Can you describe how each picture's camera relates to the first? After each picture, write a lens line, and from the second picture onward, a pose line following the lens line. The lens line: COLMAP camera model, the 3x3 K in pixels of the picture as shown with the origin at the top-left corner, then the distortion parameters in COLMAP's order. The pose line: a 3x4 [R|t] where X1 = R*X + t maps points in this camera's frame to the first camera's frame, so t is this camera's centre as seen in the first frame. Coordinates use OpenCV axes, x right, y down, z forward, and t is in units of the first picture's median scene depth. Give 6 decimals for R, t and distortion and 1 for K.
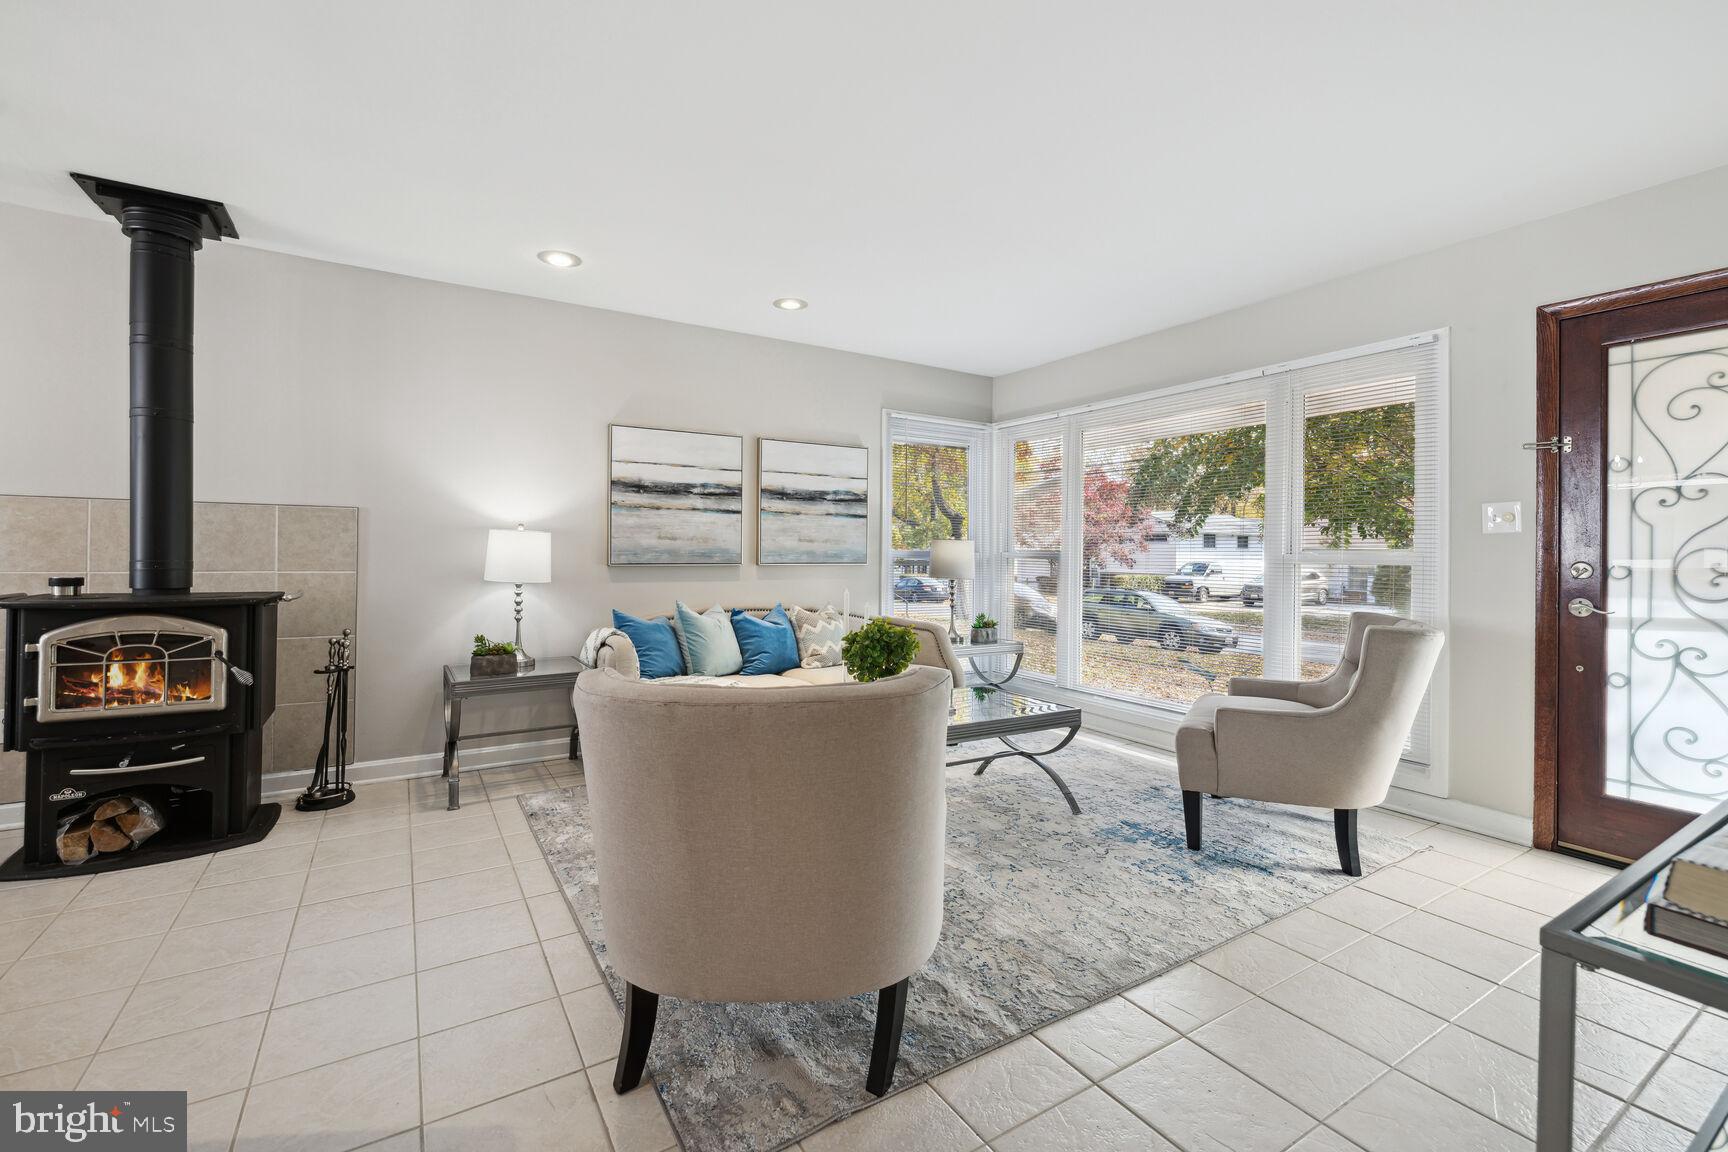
lens RADIAL K [[746.0, 0, 863.7], [0, 746.0, 547.8], [0, 0, 1]] dist [0.001467, 0.000143]
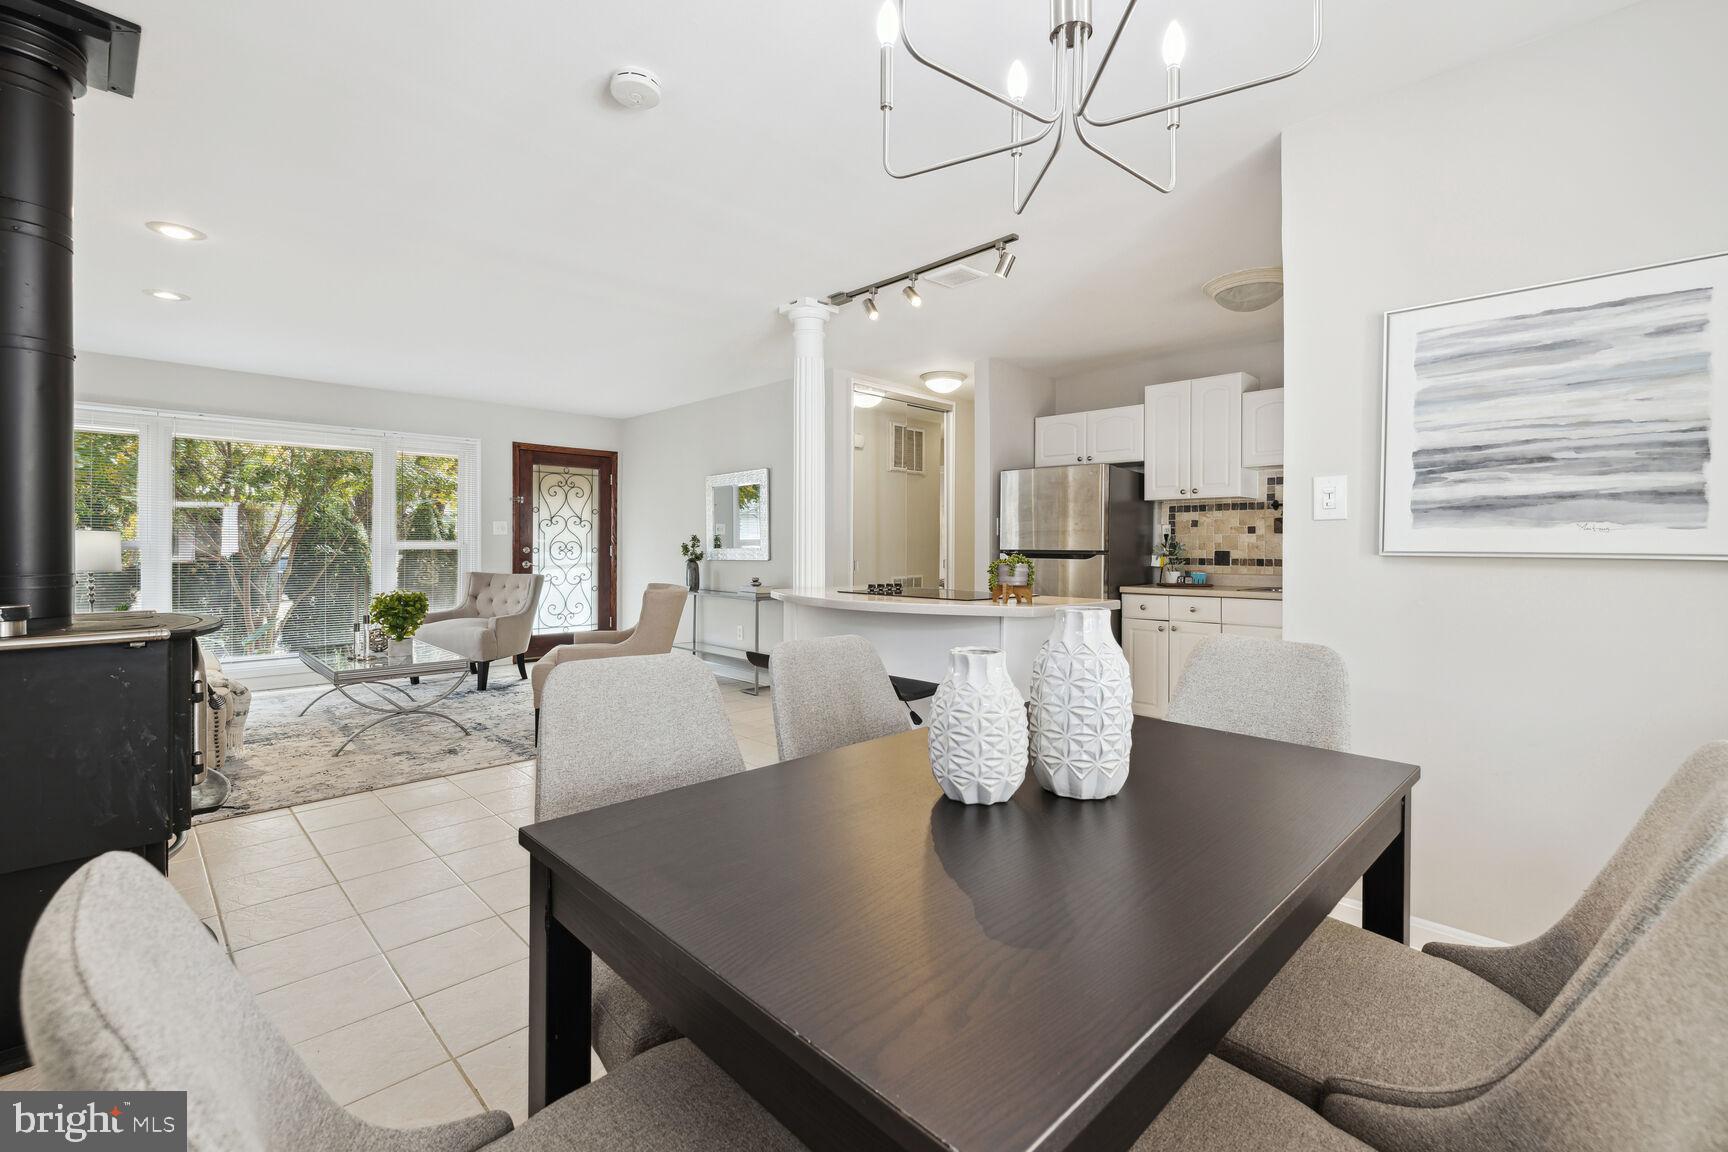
lens RADIAL K [[746.0, 0, 863.7], [0, 746.0, 547.8], [0, 0, 1]] dist [0.001467, 0.000143]
pose [[-0.227905, -0.015172, 0.973565, -1.367411], [-0.012984, 0.999837, 0.012542, -0.018251], [-0.973597, -0.009783, -0.228065, 0.352791]]
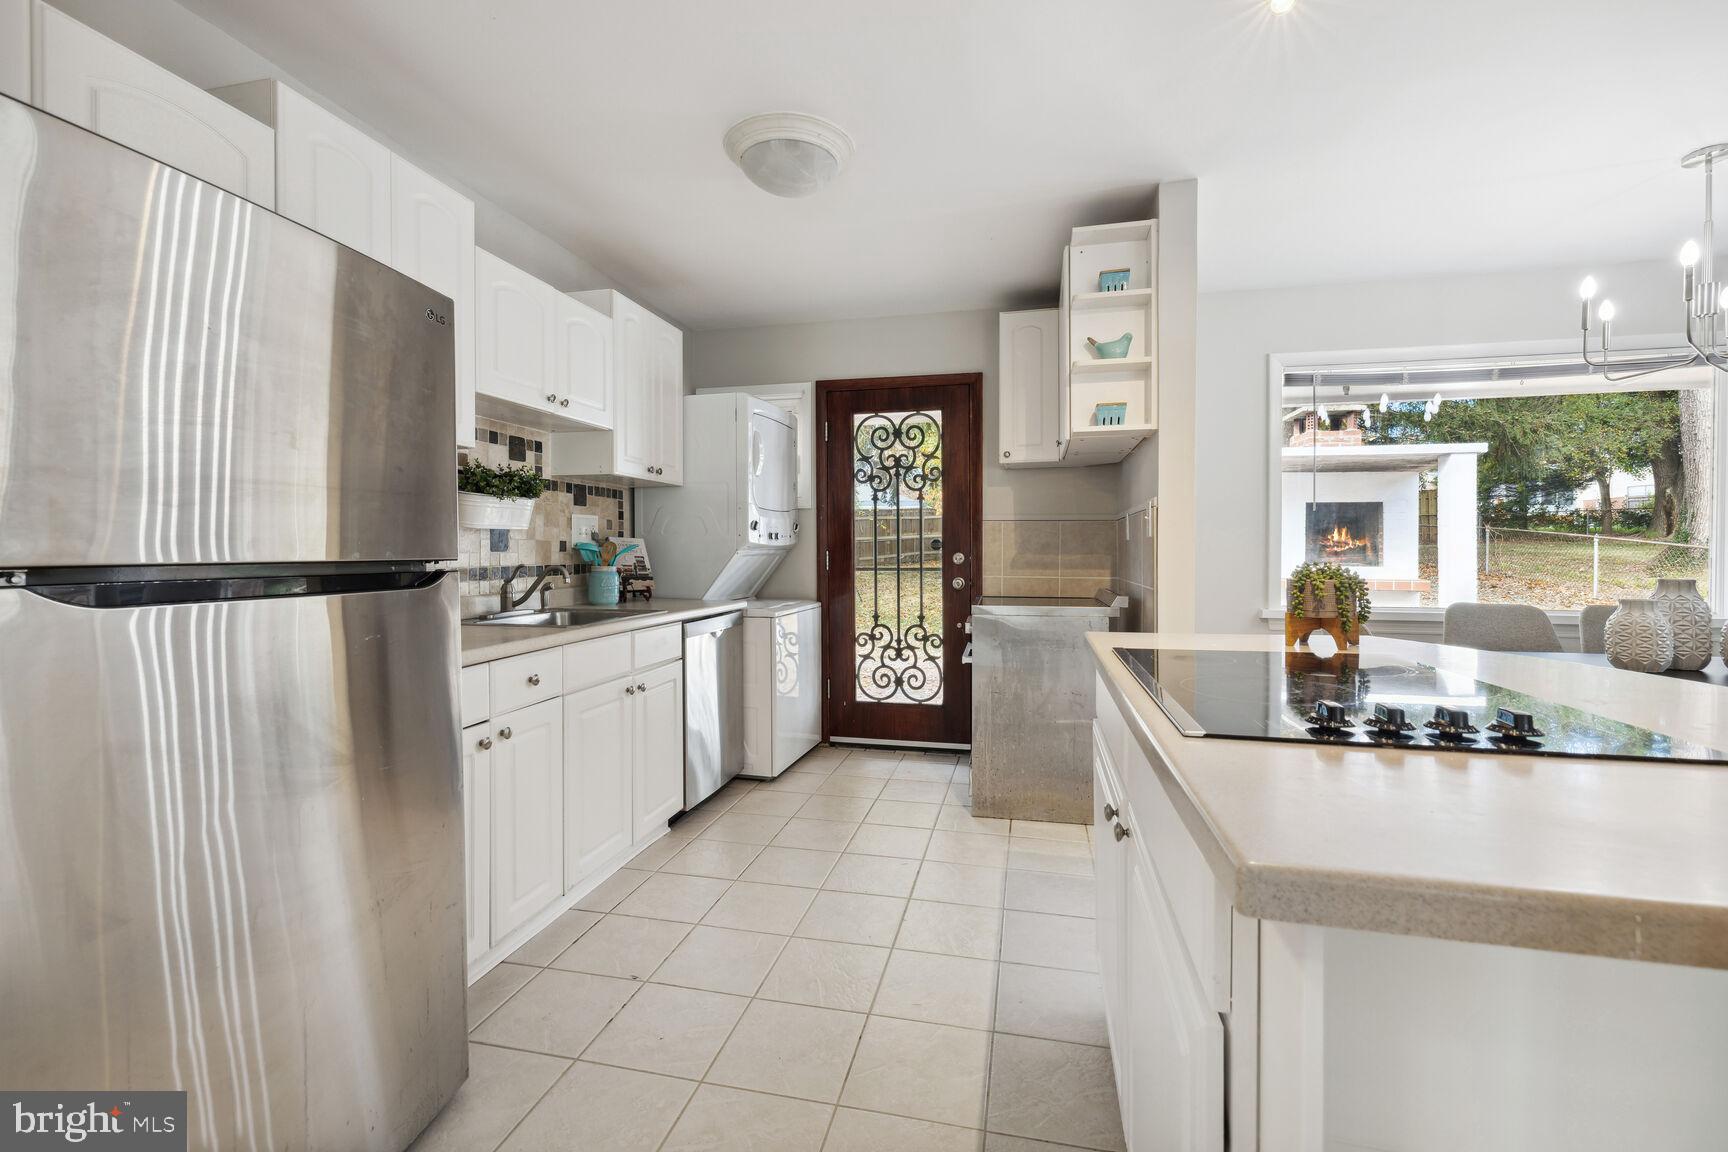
lens RADIAL K [[737.5, 0, 866.0], [0, 737.5, 557.9], [0, 0, 1]] dist [0.000573, 0.000026]
pose [[-0.706297, -0.003418, -0.707908, -0.085346], [-0.003699, 0.999993, -0.001137, -0.003423], [0.707906, 0.001815, -0.706304, 0.134286]]
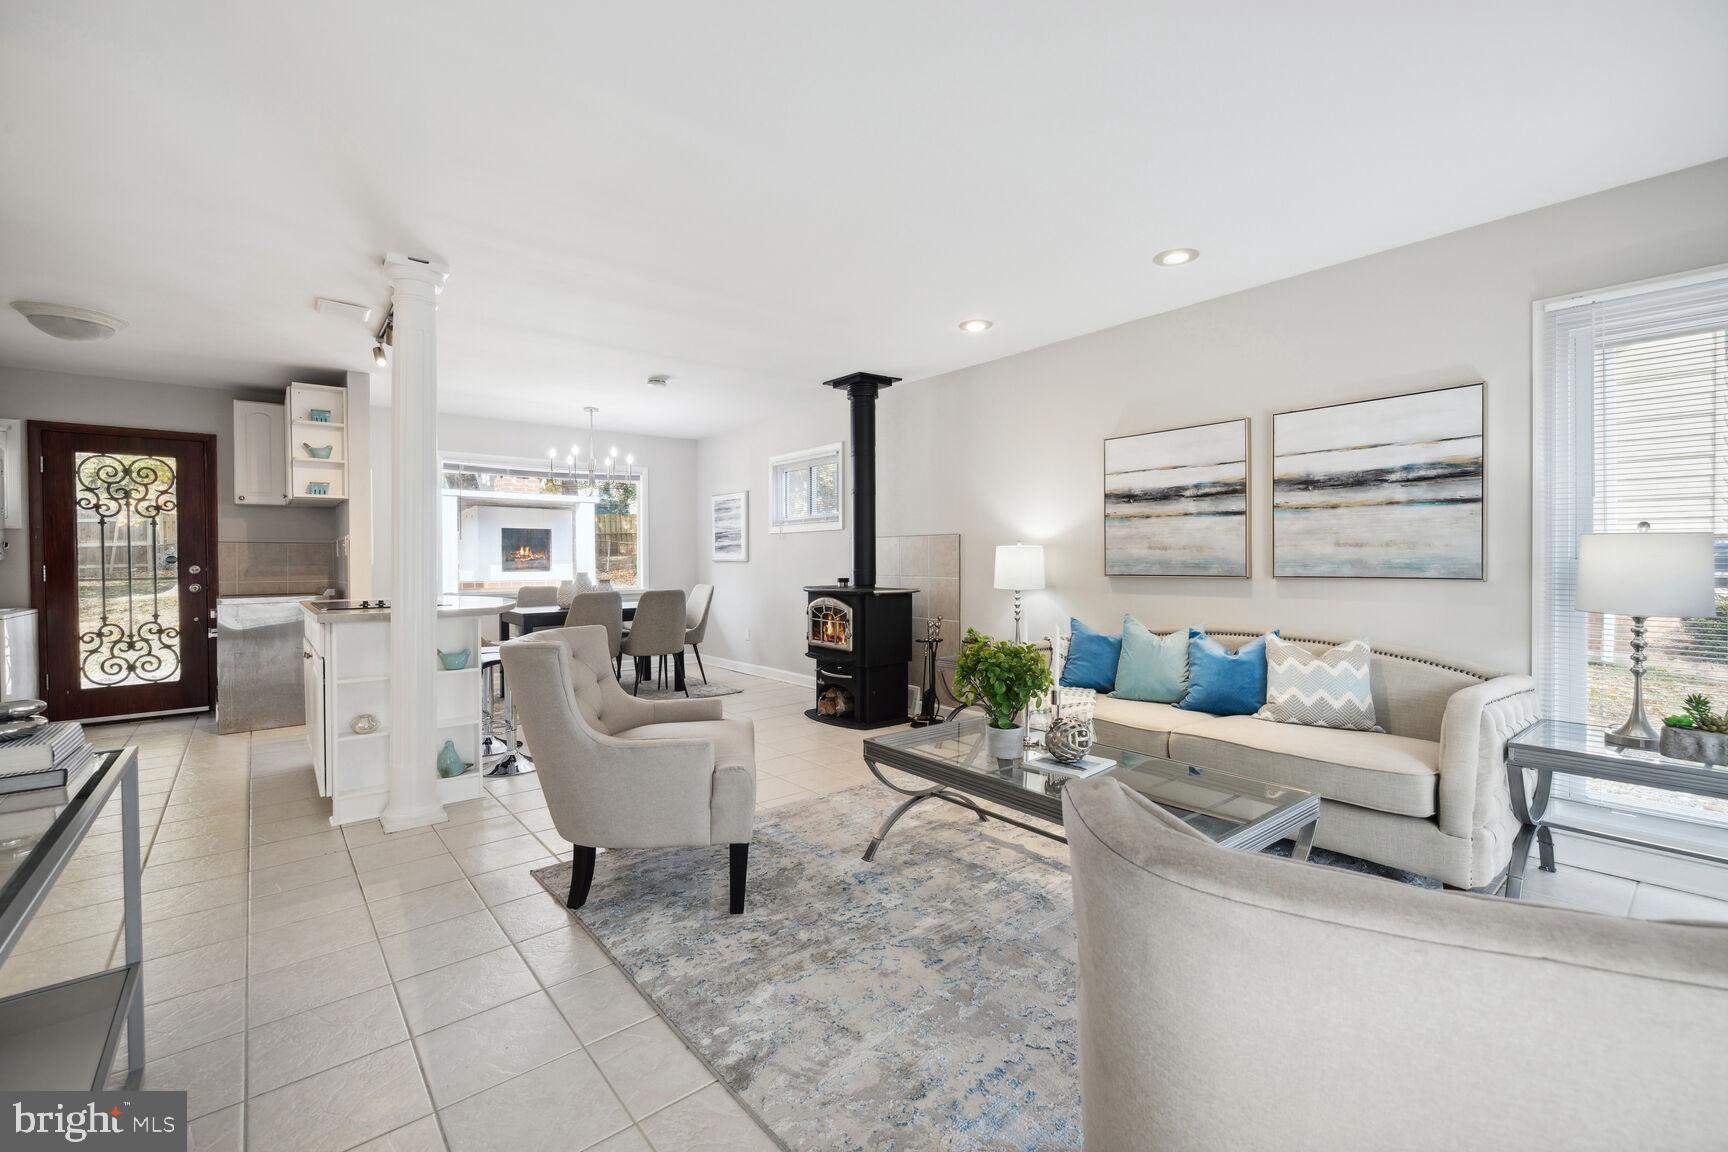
lens RADIAL K [[727.9, 0, 860.3], [0, 727.9, 563.9], [0, 0, 1]] dist [0.001780, 0.000280]
pose [[0.133478, -0.003729, -0.991045, 0.685886], [0.012933, 0.999914, -0.002020, 0.004484], [0.990967, -0.012548, 0.133515, 0.595638]]
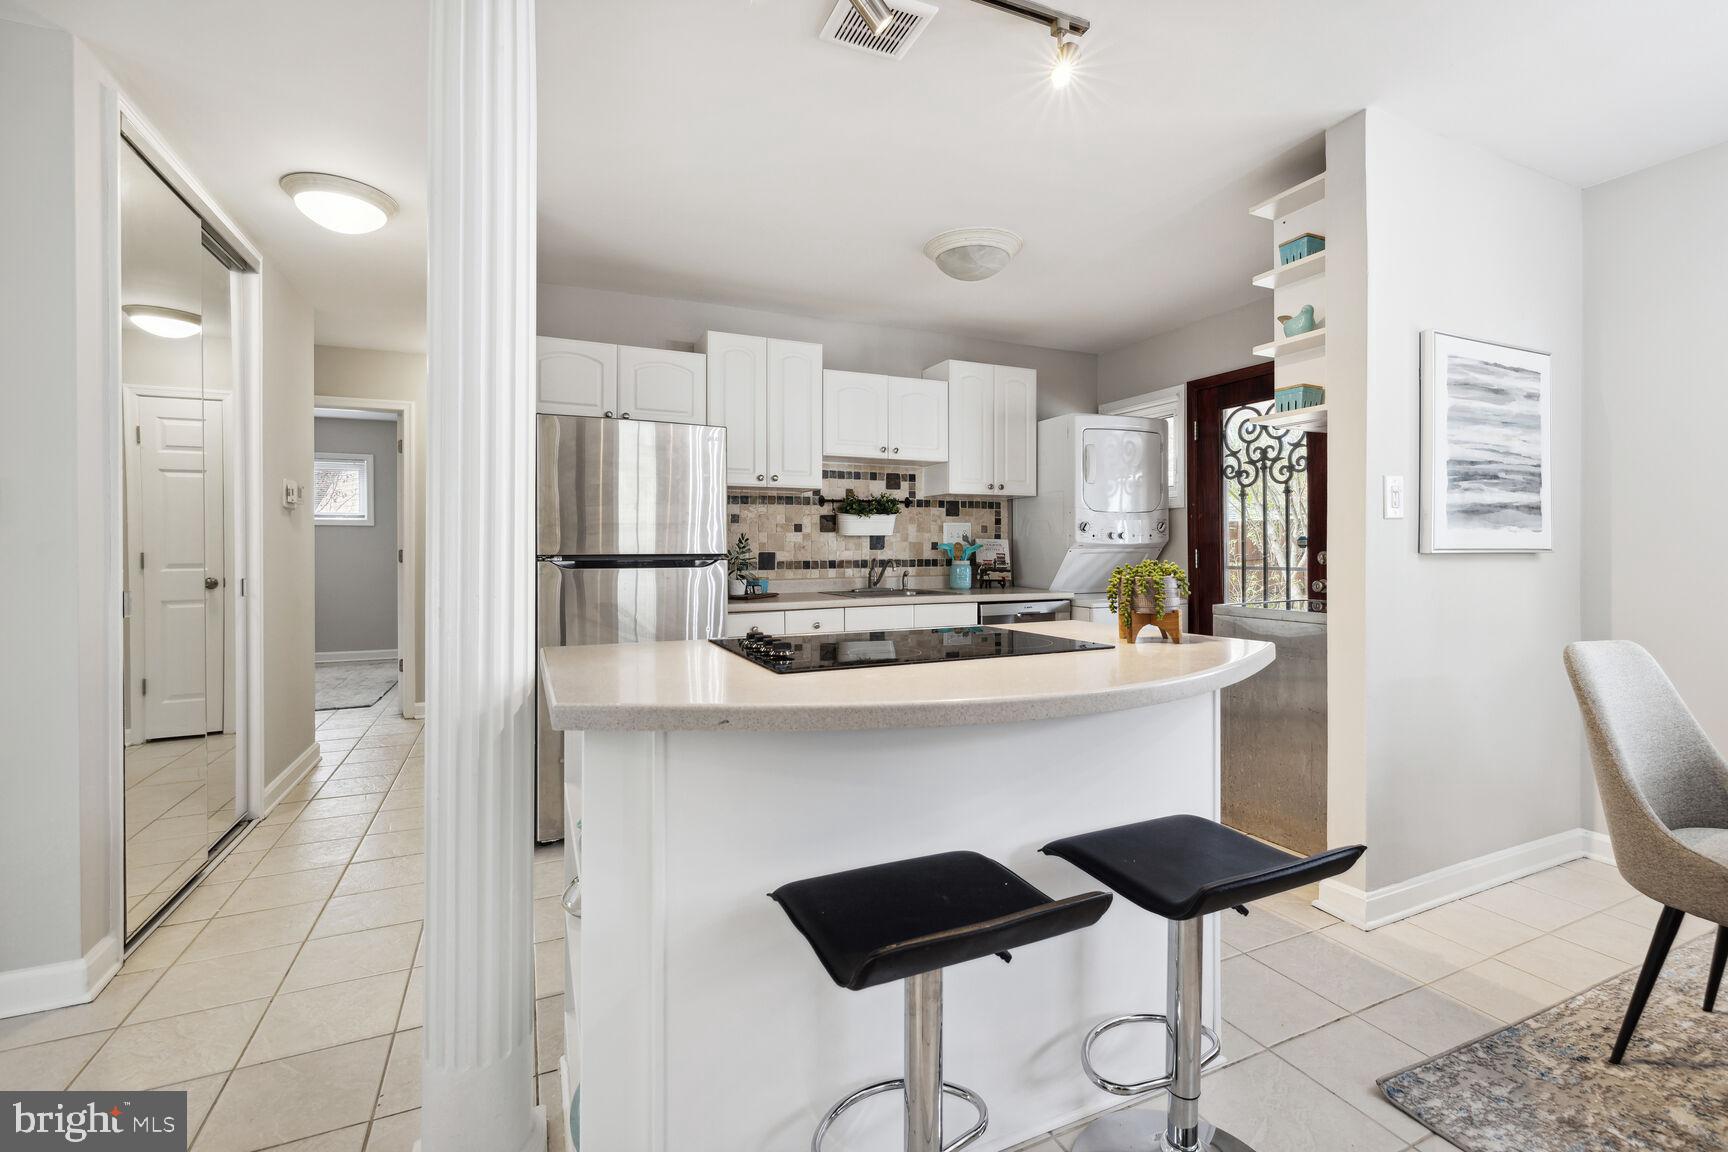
lens RADIAL K [[750.8, 0, 861.3], [0, 750.8, 547.7], [0, 0, 1]] dist [0.001570, -0.000264]
pose [[-0.991777, -0.008391, 0.127702, -0.491248], [-0.009024, 0.999950, -0.004380, -0.007576], [-0.127659, -0.005496, -0.991803, 0.519113]]
